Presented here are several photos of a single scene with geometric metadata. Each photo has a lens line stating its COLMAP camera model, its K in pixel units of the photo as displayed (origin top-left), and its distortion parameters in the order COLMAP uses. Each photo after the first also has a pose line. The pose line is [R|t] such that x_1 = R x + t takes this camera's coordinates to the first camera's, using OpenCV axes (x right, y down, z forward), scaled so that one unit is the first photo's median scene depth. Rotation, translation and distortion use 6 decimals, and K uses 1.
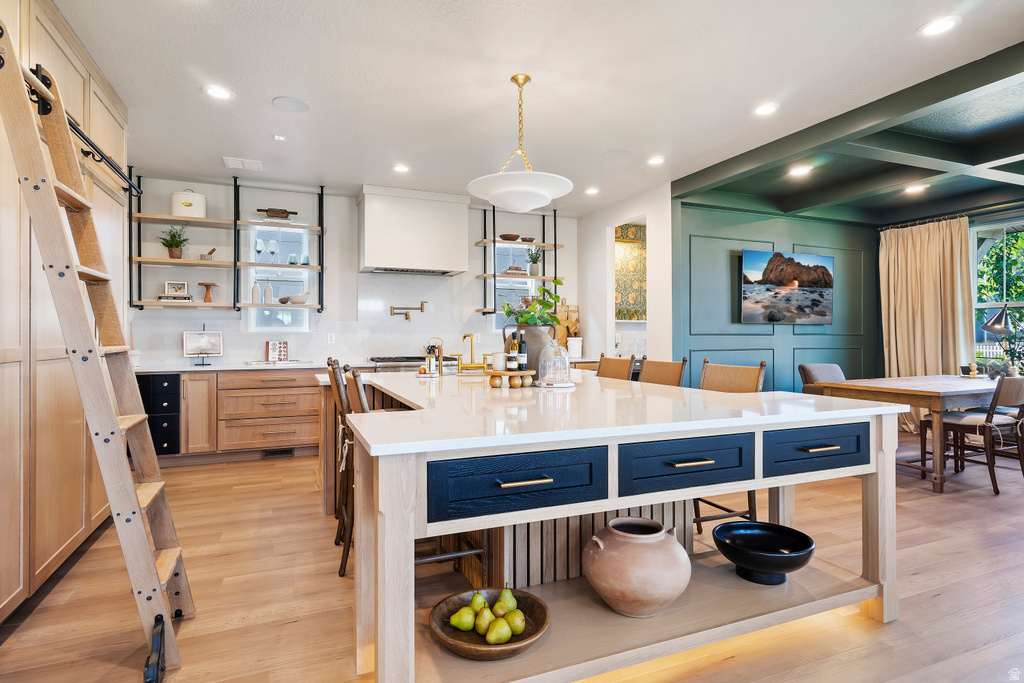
lens RADIAL K [[556.3, 0, 508.4], [0, 556.3, 343.8], [0, 0, 1]] dist [0.011045, 0.001749]
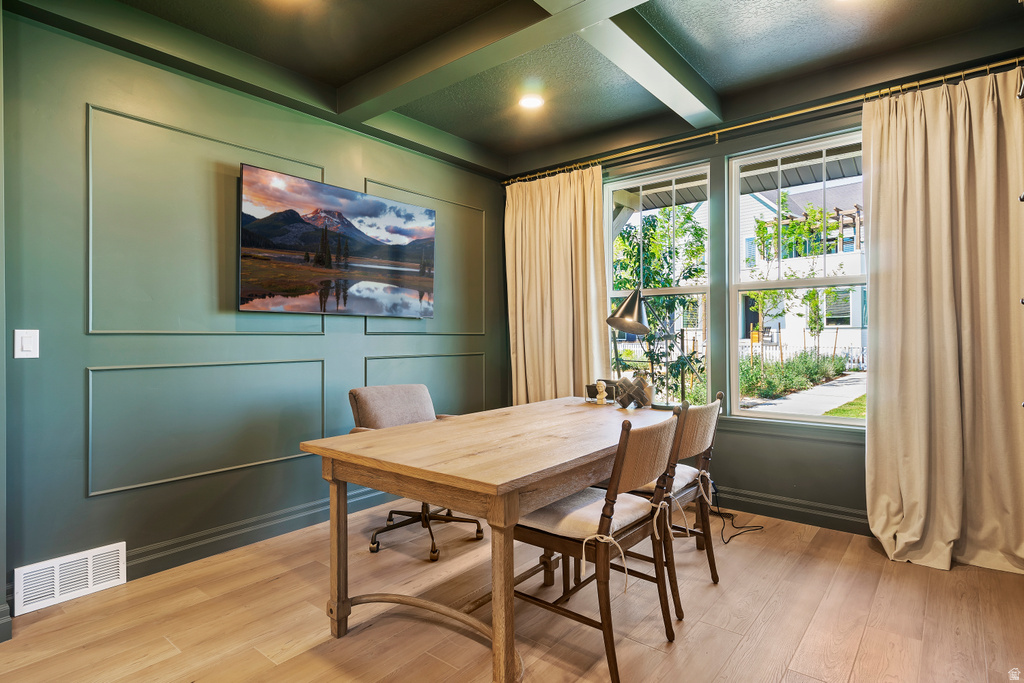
lens RADIAL K [[556.3, 0, 508.4], [0, 556.3, 343.8], [0, 0, 1]] dist [0.011045, 0.001749]
pose [[0.889214, -0.004735, 0.457466, 0.378084], [0.004201, 0.999989, 0.002185, -0.006020], [-0.457472, -0.000022, 0.889224, 0.414452]]
